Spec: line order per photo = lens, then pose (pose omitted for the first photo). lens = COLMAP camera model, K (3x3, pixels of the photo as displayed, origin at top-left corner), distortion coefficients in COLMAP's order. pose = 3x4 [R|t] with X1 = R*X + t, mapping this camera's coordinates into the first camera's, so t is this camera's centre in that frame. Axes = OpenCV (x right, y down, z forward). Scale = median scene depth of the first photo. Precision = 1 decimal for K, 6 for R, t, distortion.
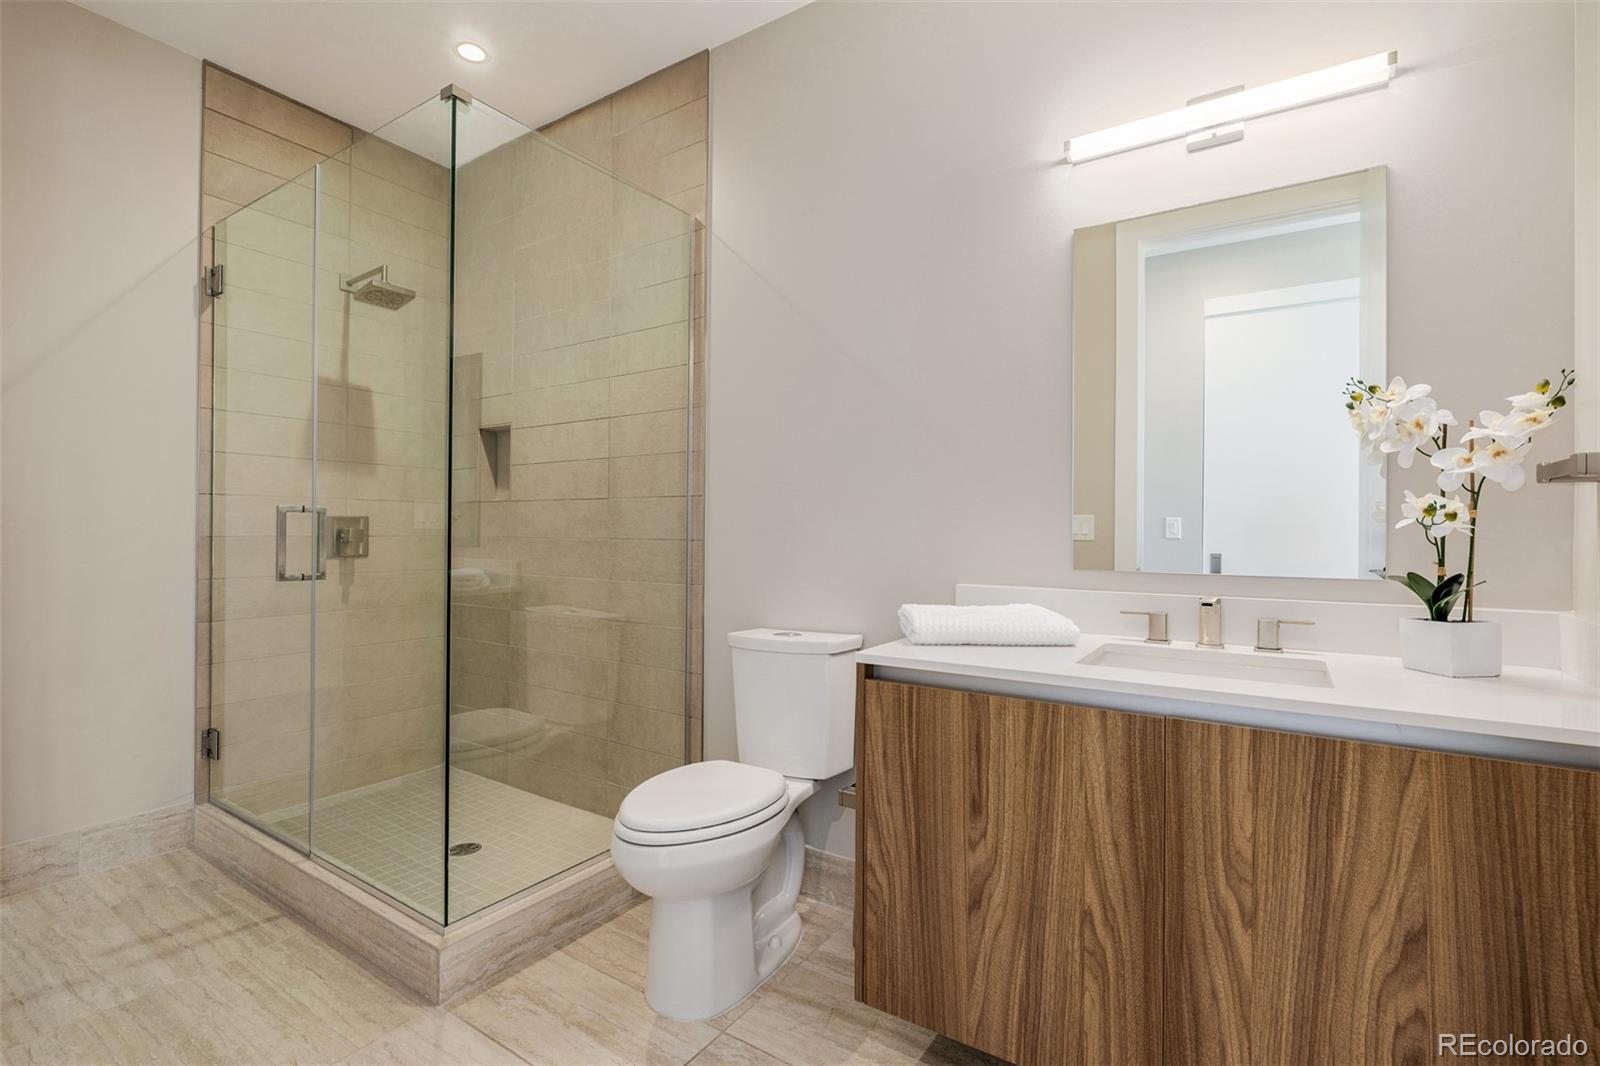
lens RADIAL K [[726.1, 0, 805.7], [0, 726.1, 525.6], [0, 0, 1]] dist [0.000827, 0.000193]
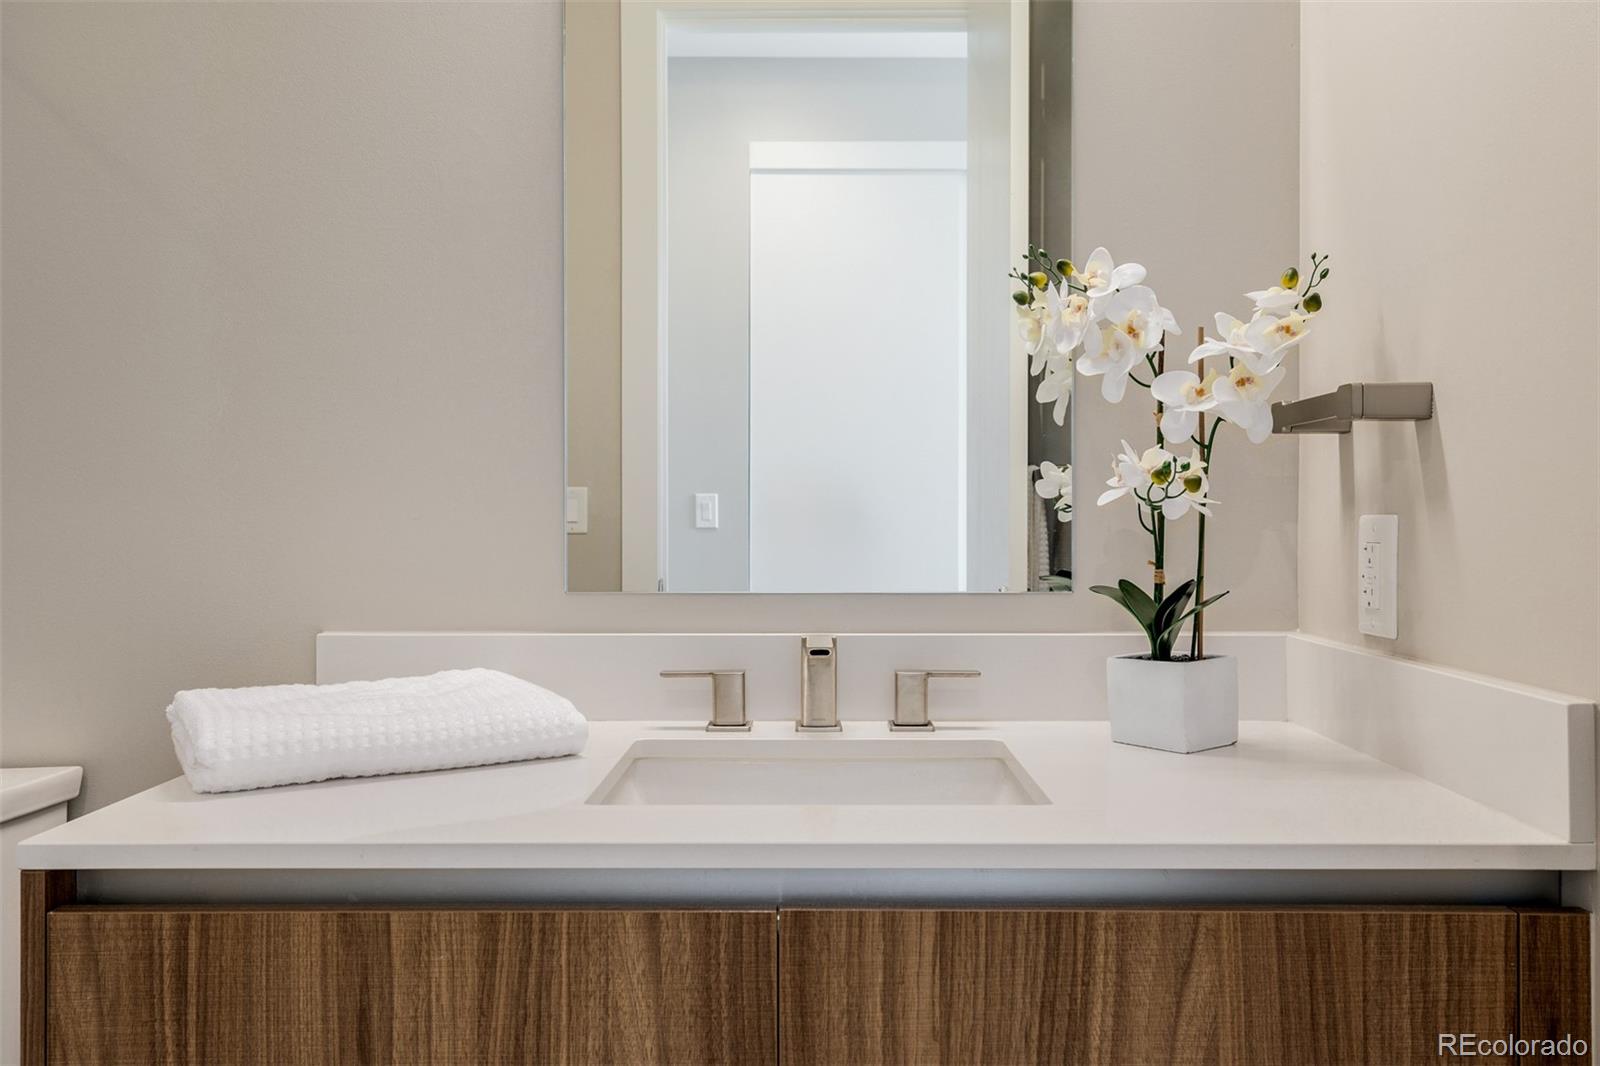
lens RADIAL K [[1183.9, 0, 805.0], [0, 1183.9, 530.3], [0, 0, 1]] dist [0.008055, 0.001759]
pose [[0.837625, -0.010862, 0.546137, 0.089950], [0.001897, 0.999854, 0.016977, 0.007212], [-0.546242, -0.013184, 0.837524, 0.330579]]
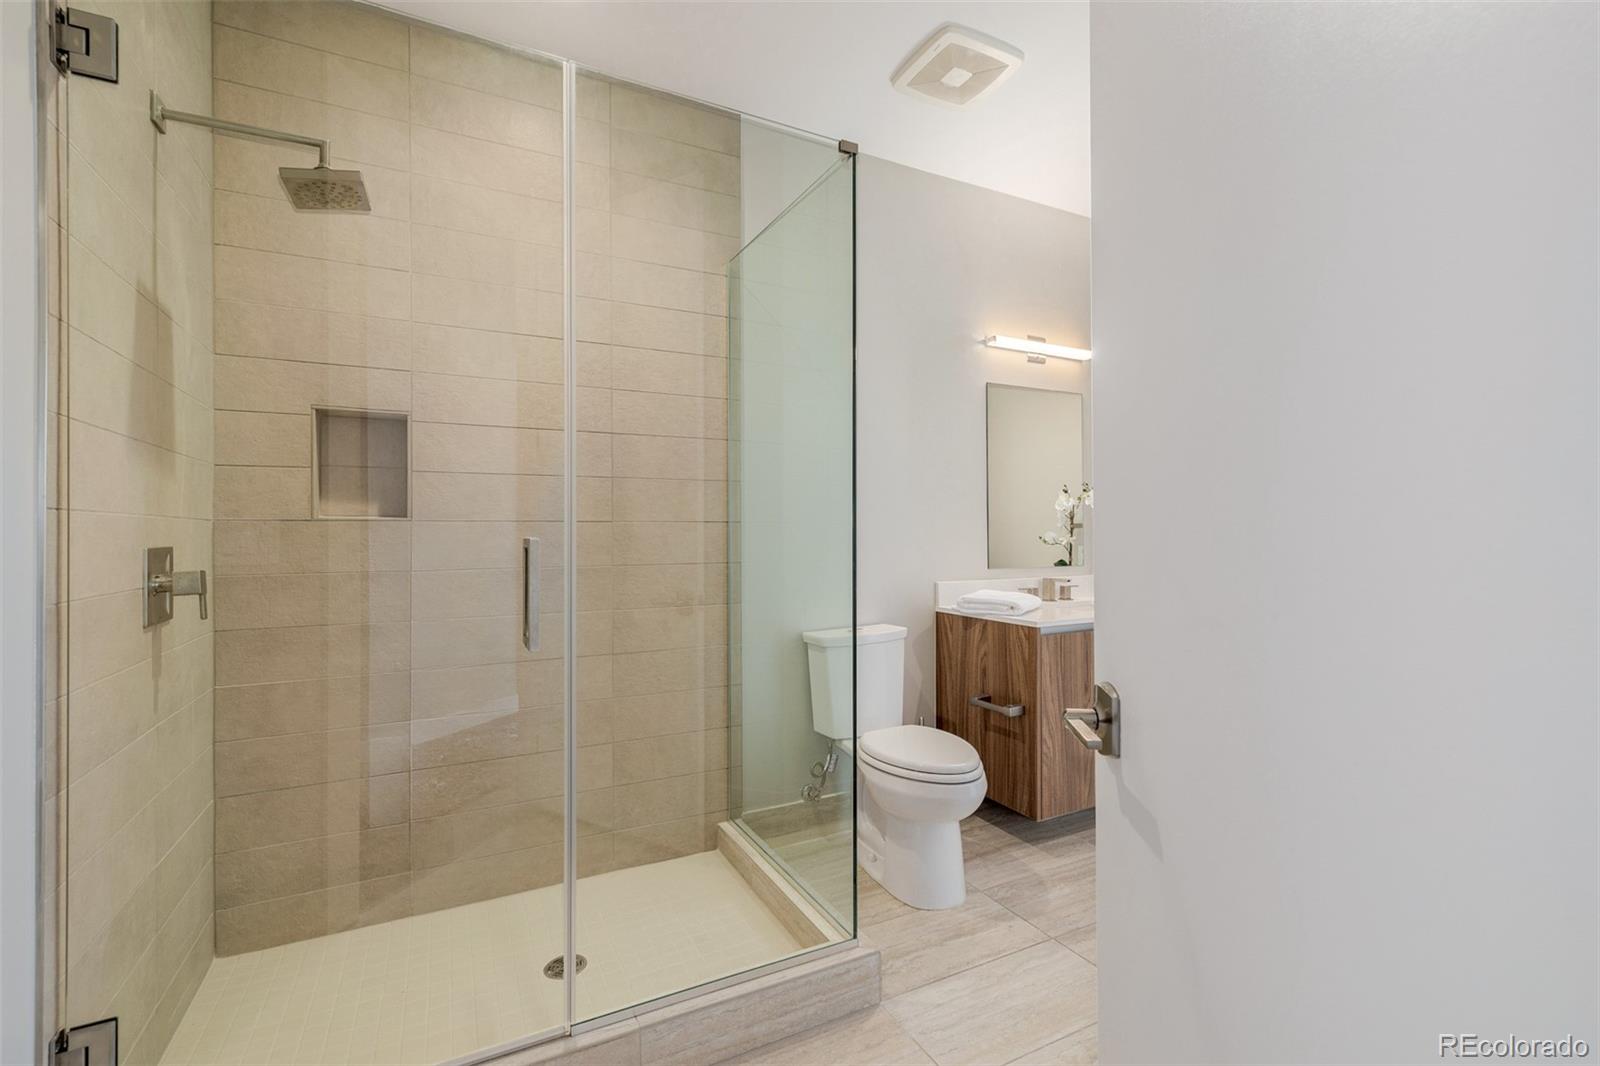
lens RADIAL K [[687.1, 0, 765.5], [0, 687.1, 529.9], [0, 0, 1]] dist [0.000670, 0.000059]
pose [[0.513496, -0.004776, 0.858079, -1.742050], [0.002724, 0.999989, 0.003936, -0.054771], [-0.858088, 0.000316, 0.513503, 0.739559]]
